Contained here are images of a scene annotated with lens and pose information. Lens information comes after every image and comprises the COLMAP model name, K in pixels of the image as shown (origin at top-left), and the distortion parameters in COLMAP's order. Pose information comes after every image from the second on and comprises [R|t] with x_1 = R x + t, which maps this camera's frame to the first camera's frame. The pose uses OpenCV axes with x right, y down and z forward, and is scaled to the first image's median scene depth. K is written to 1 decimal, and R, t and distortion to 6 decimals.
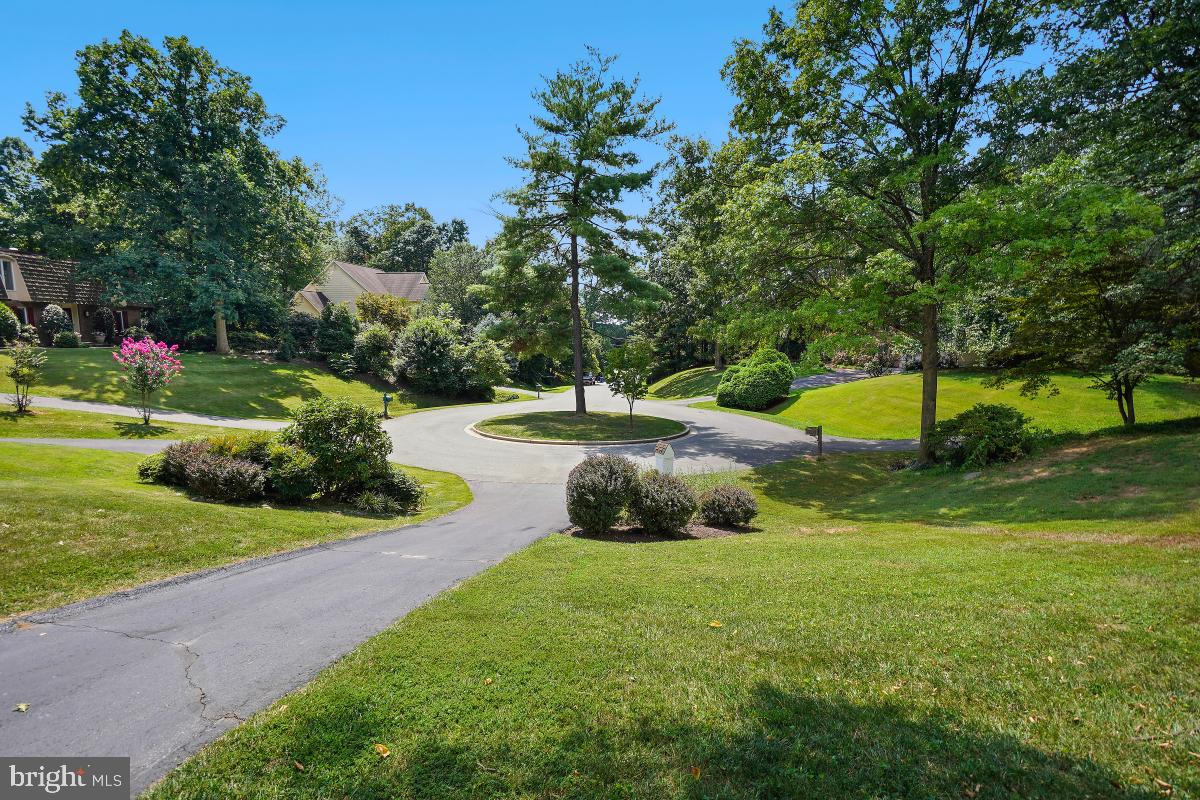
lens RADIAL K [[539.4, 0, 584.0], [0, 539.4, 399.0], [0, 0, 1]] dist [-0.016528, -0.000024]
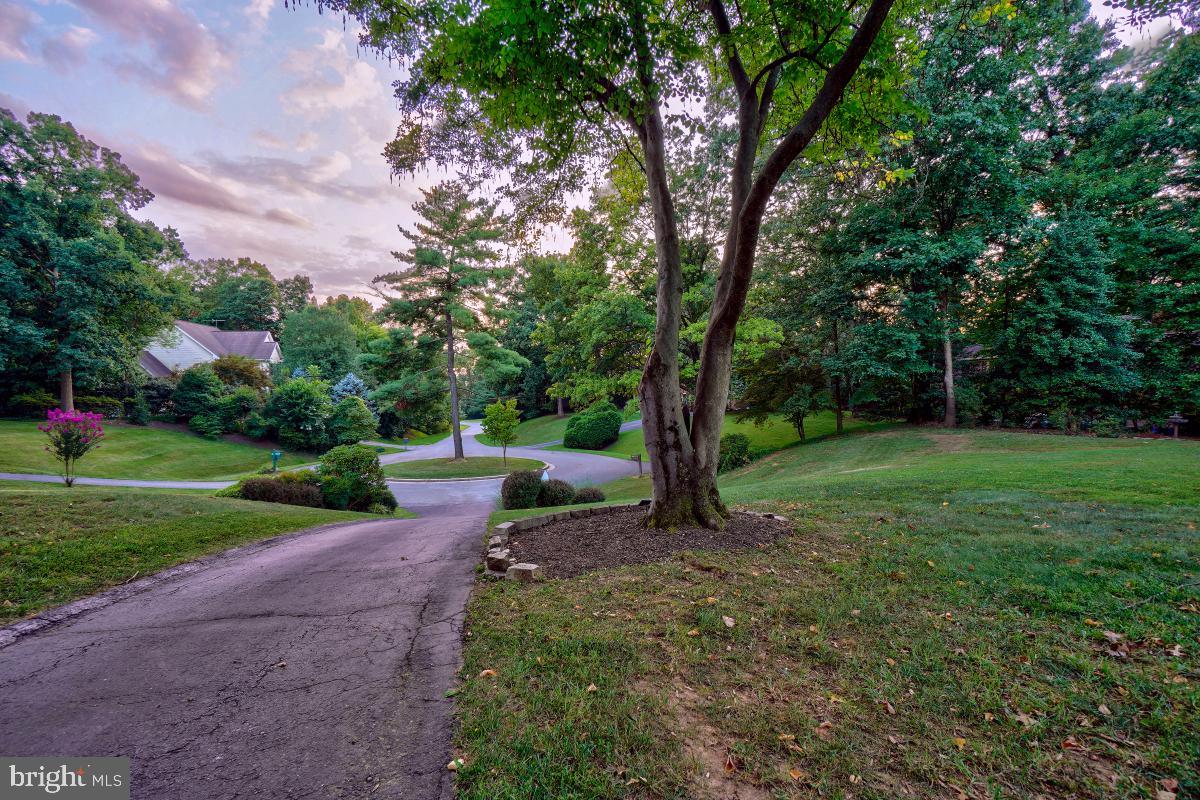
lens RADIAL K [[543.4, 0, 598.6], [0, 543.4, 428.1], [0, 0, 1]] dist [-0.000510, 0.000324]
pose [[0.947068, -0.043655, 0.318051, -0.096485], [0.055237, 0.998095, -0.027485, 0.009840], [-0.316246, 0.043598, 0.947675, -0.266538]]
